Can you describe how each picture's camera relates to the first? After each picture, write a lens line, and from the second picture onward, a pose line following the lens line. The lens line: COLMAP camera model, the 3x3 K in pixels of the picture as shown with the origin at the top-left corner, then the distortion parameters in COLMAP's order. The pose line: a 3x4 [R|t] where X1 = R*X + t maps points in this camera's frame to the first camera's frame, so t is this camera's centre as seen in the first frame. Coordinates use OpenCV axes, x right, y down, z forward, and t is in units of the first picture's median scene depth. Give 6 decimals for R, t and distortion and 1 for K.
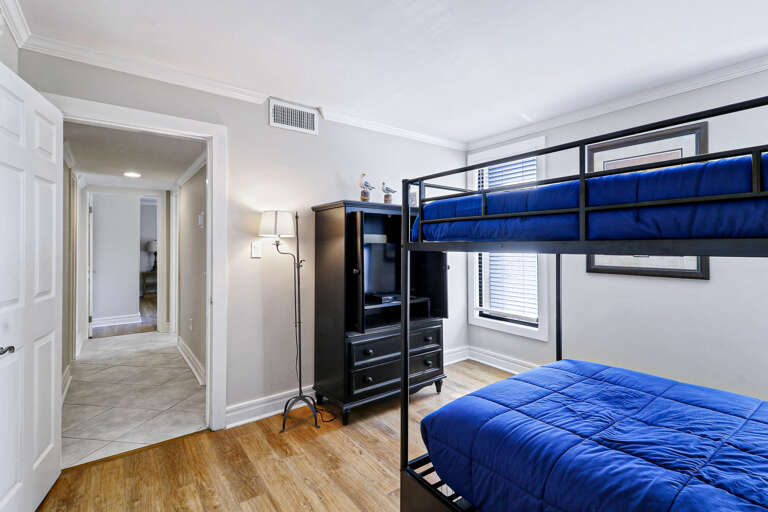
lens RADIAL K [[354.2, 0, 384.5], [0, 354.2, 245.2], [0, 0, 1]] dist [0.000255, -0.000091]
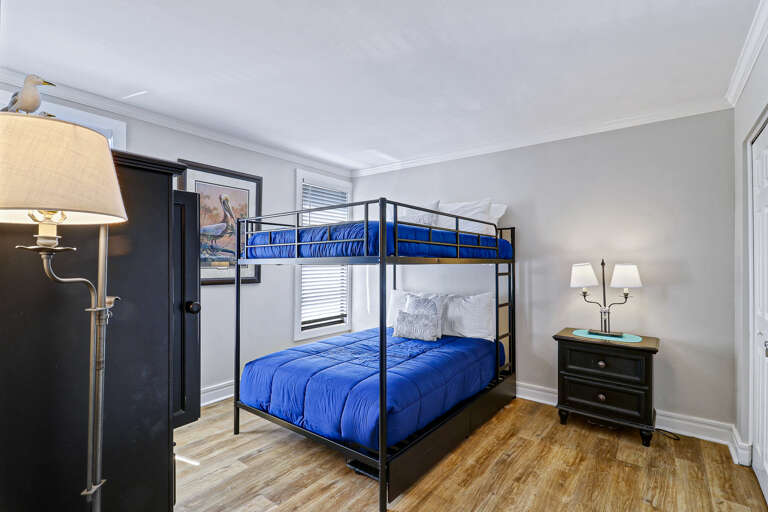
lens RADIAL K [[360.0, 0, 382.9], [0, 360.0, 259.9], [0, 0, 1]] dist [0.000444, -0.000516]
pose [[-0.265228, 0.001434, 0.964185, -1.011262], [-0.007526, 0.999965, -0.003558, 0.005551], [-0.964156, -0.008200, -0.265208, 1.312821]]
